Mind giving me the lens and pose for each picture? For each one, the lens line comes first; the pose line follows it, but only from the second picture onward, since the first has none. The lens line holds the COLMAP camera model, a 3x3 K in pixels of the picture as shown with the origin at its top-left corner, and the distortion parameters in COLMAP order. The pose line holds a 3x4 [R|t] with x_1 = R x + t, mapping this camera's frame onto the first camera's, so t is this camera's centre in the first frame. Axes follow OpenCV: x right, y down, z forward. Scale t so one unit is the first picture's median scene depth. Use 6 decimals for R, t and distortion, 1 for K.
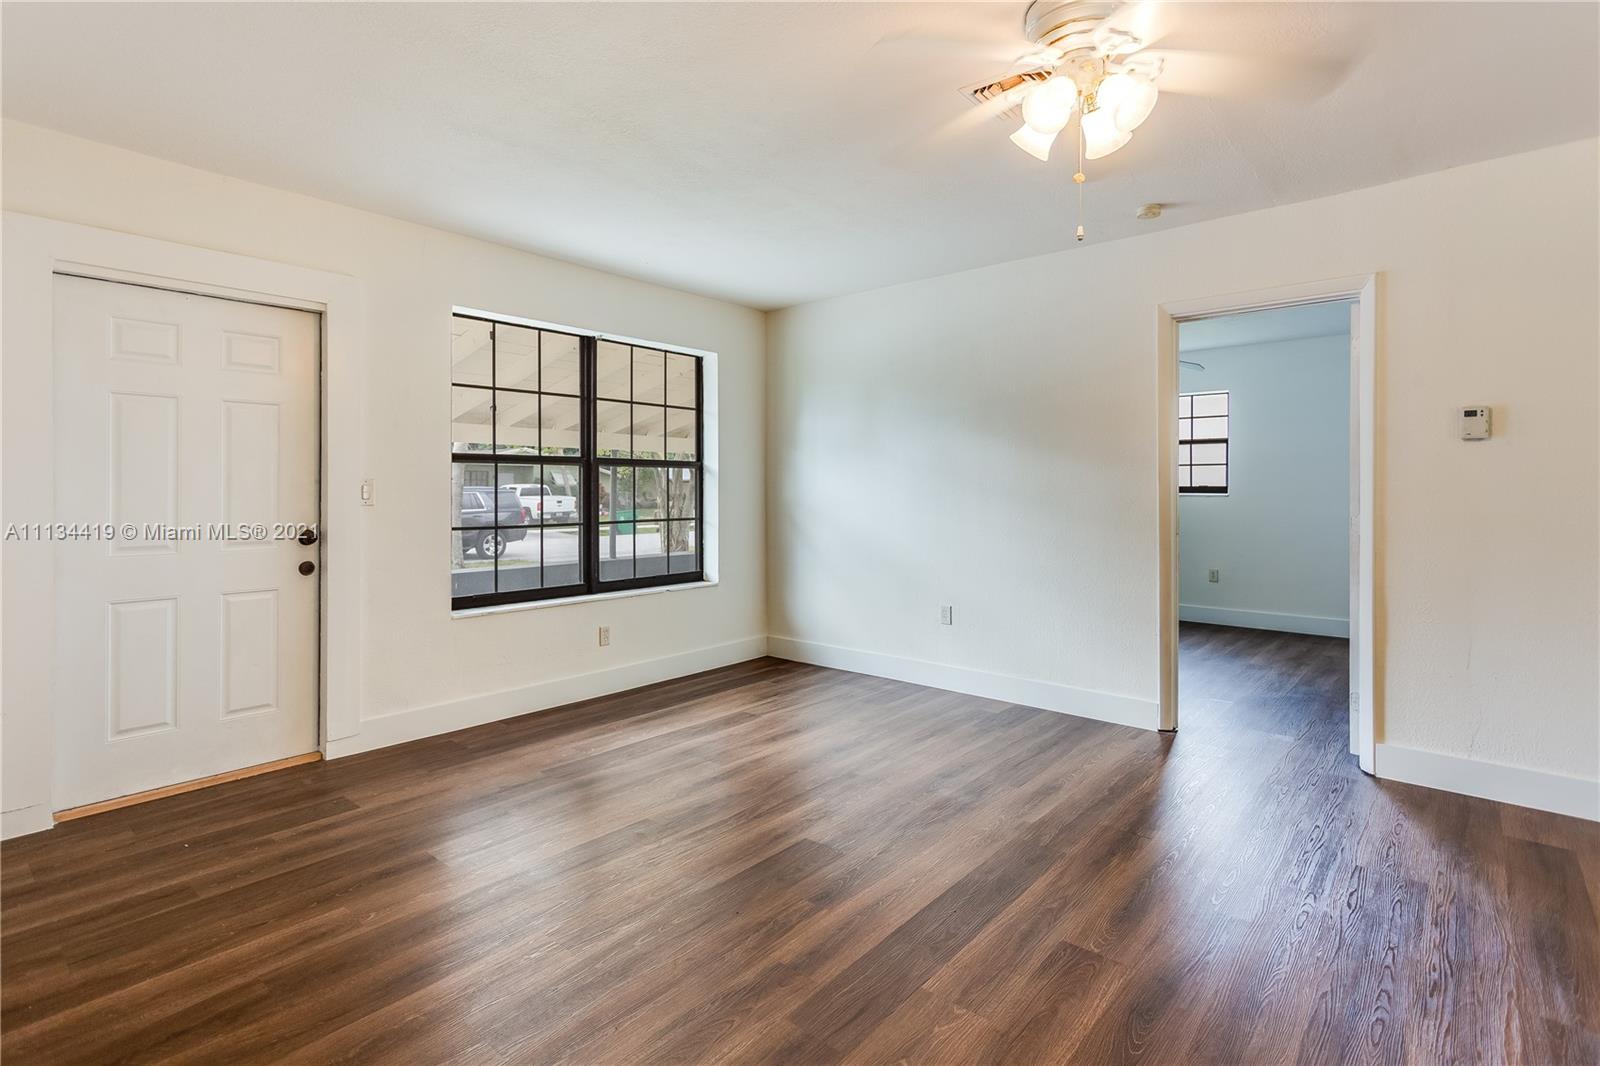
lens RADIAL K [[782.6, 0, 786.6], [0, 782.6, 480.7], [0, 0, 1]] dist [0.002133, -0.000317]
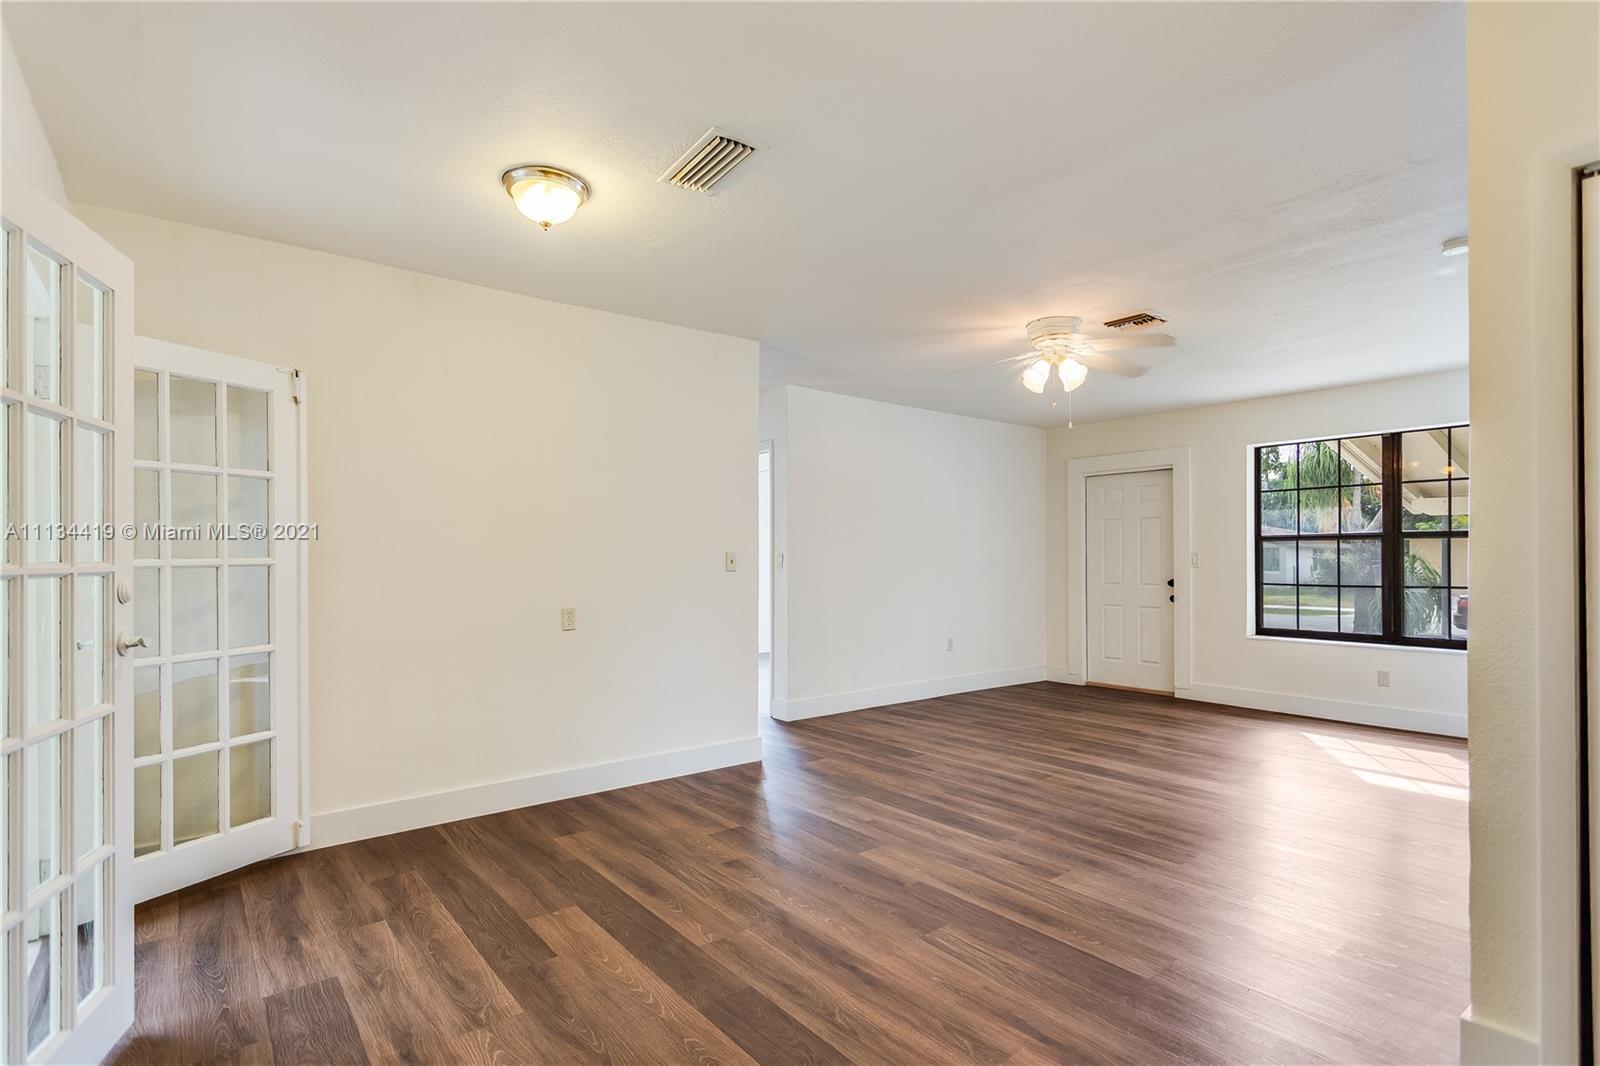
lens RADIAL K [[782.6, 0, 787.3], [0, 782.6, 563.3], [0, 0, 1]] dist [0.002133, -0.000317]
pose [[-0.189461, 0.004439, -0.981878, 1.159884], [0.008179, 0.999962, 0.002943, 0.007283], [0.981854, -0.007473, -0.189490, 0.324012]]
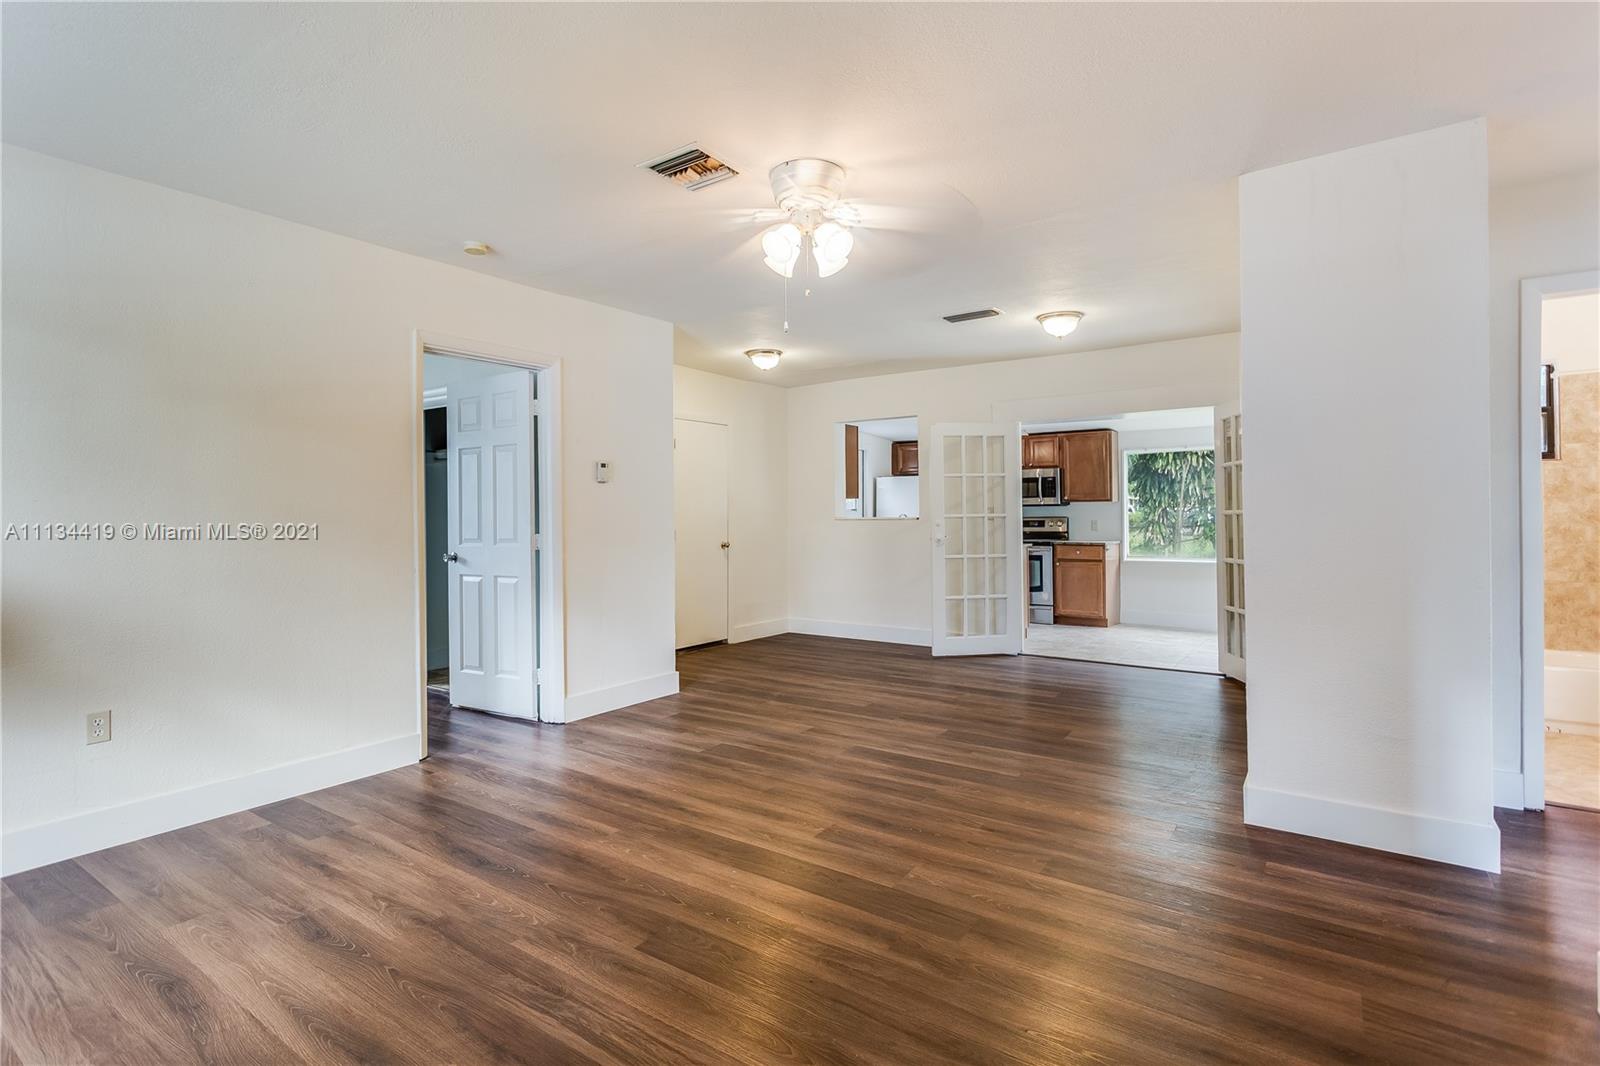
lens RADIAL K [[782.6, 0, 797.4], [0, 782.6, 506.7], [0, 0, 1]] dist [0.002133, -0.000317]
pose [[-0.127983, 0.007070, 0.991751, -0.471989], [-0.002190, 0.999970, -0.007412, 0.006091], [-0.991774, -0.003121, -0.127964, 0.556533]]
